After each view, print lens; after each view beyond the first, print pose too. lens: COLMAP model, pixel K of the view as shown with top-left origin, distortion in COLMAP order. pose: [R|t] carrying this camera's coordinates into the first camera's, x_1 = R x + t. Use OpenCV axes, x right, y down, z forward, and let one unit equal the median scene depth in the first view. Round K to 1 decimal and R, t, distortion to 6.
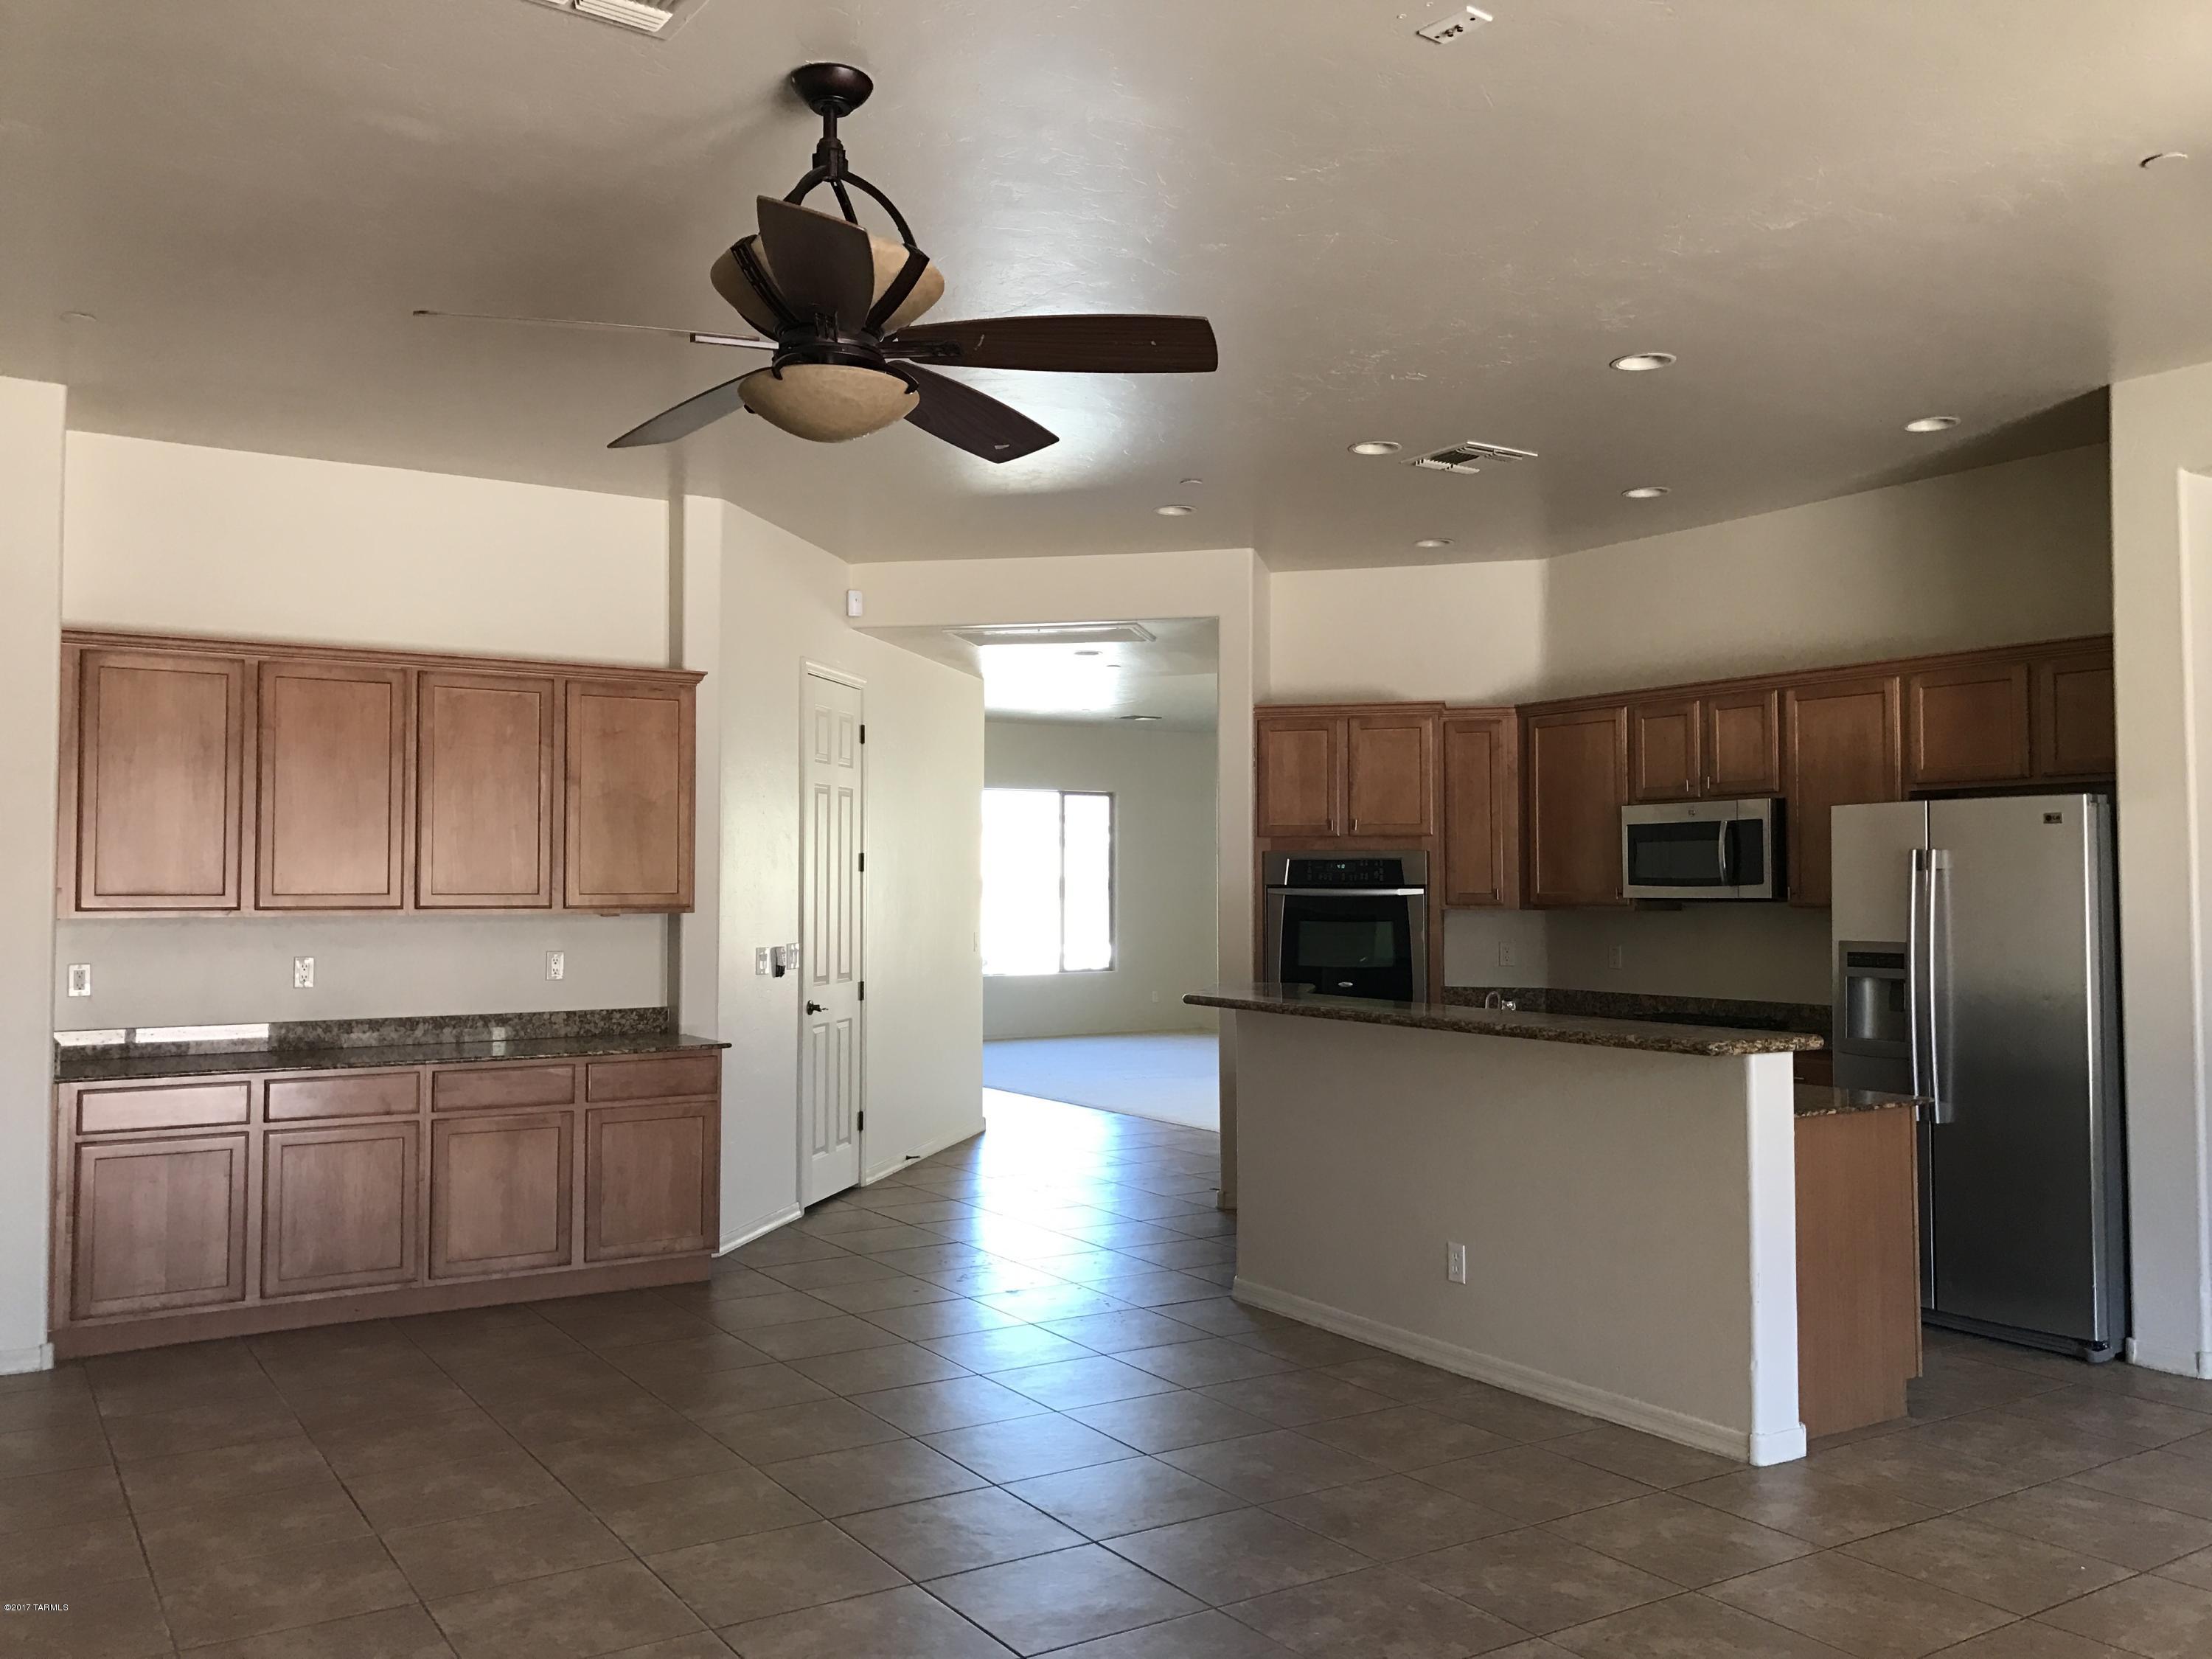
lens RADIAL K [[1816.5, 0, 1087.3], [0, 1816.5, 826.2], [0, 0, 1]] dist [0.017415, -0.006928]
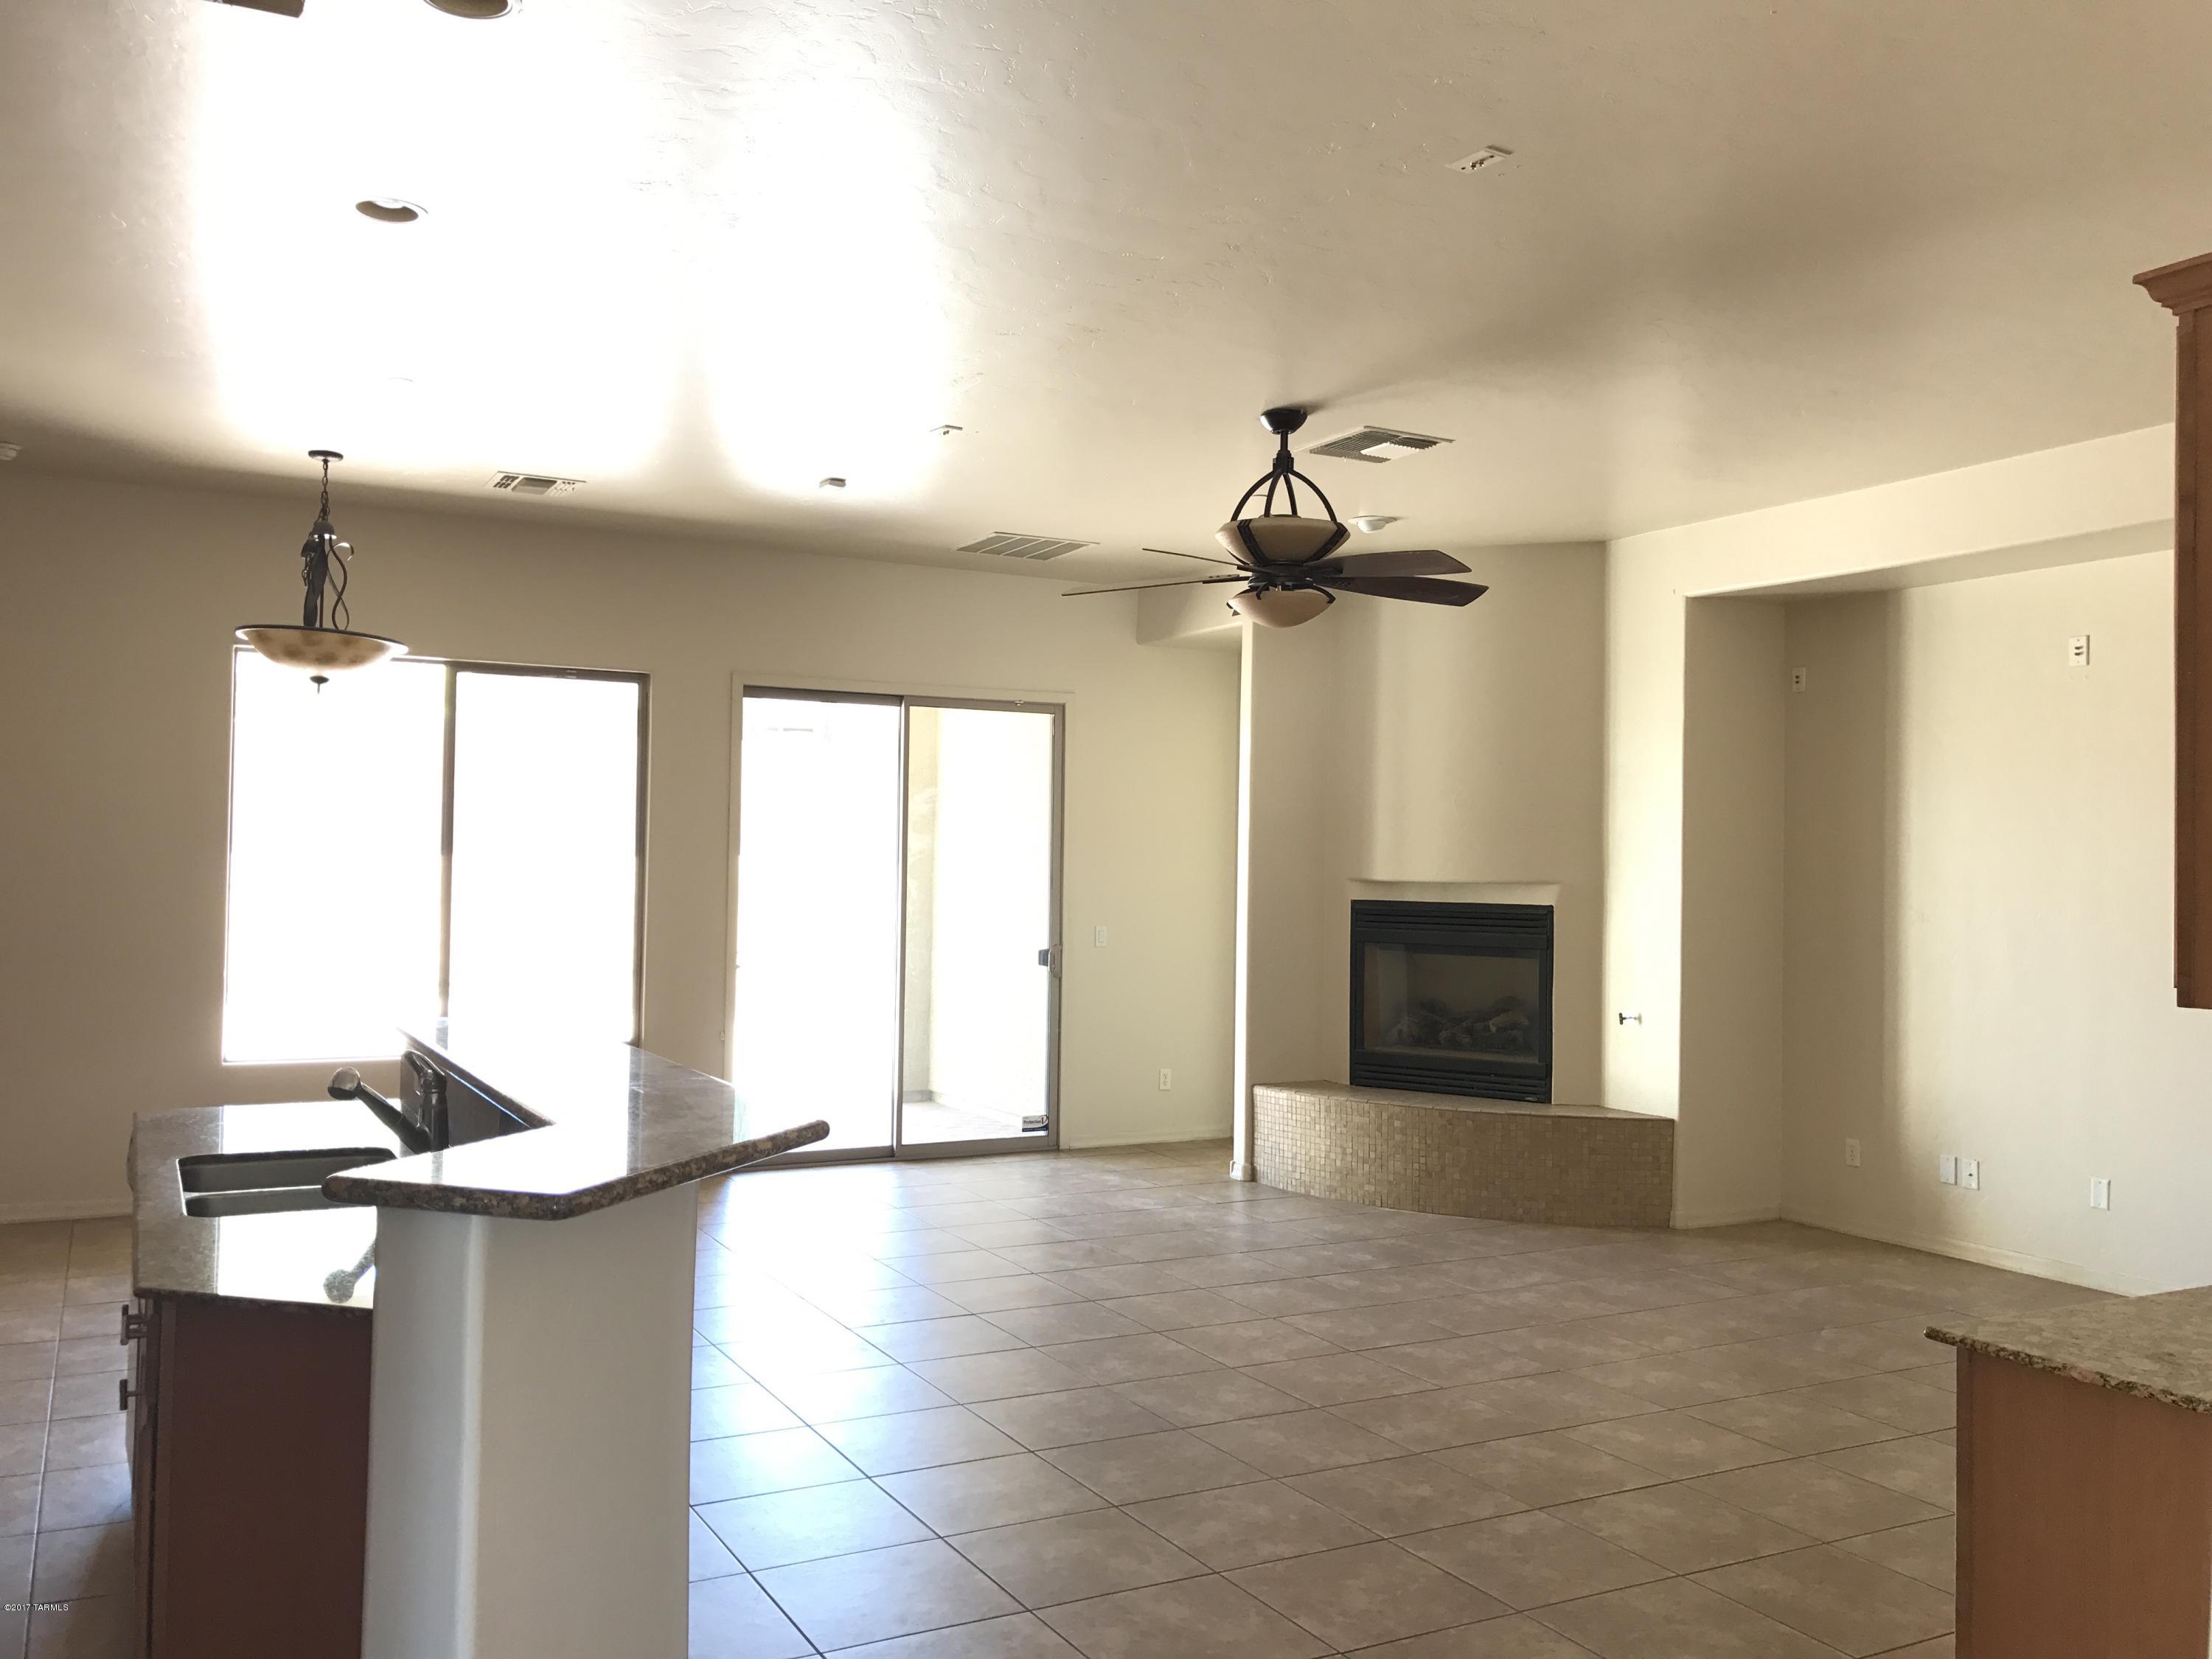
lens RADIAL K [[1816.5, 0, 1087.3], [0, 1816.5, 826.2], [0, 0, 1]] dist [0.017415, -0.006928]
pose [[-0.996894, -0.014179, 0.077465, -0.052381], [-0.018530, 0.998273, -0.055739, 0.042449], [-0.076541, -0.057001, -0.995436, 1.507844]]
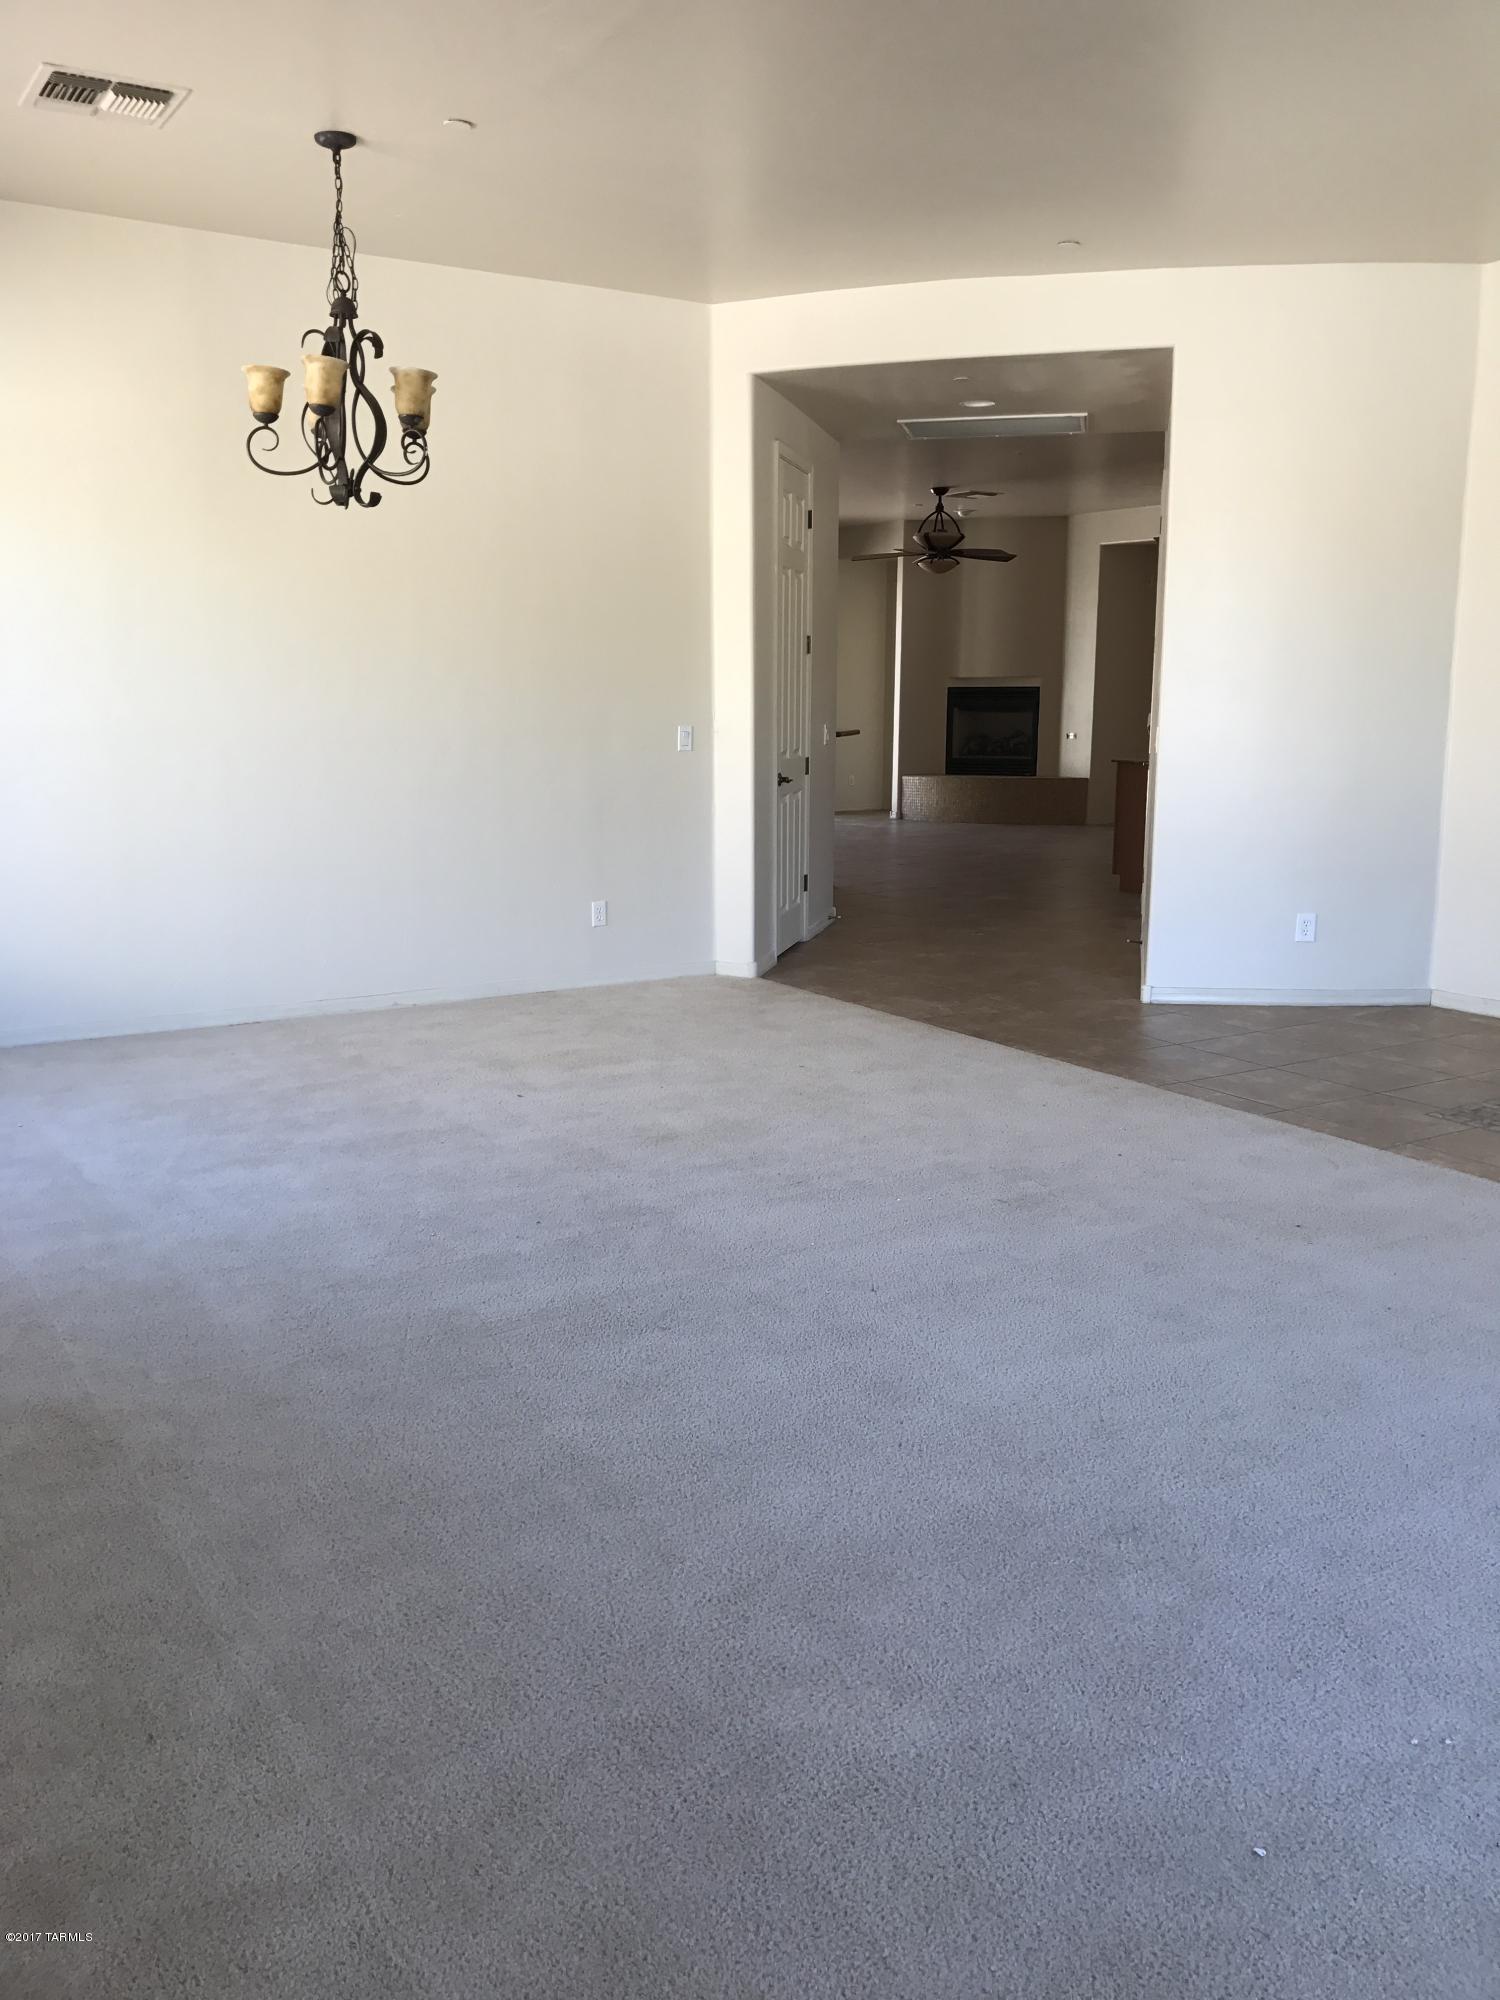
lens RADIAL K [[1459.3, 0, 750.0], [0, 1459.3, 1000.0], [0, 0, 1]] dist [0.002426, -0.000918]
pose [[-0.999834, 0.000168, 0.018224, 0.137837], [0.003650, 0.981539, 0.191226, 0.063762], [-0.017855, 0.191260, -0.981377, 2.586688]]
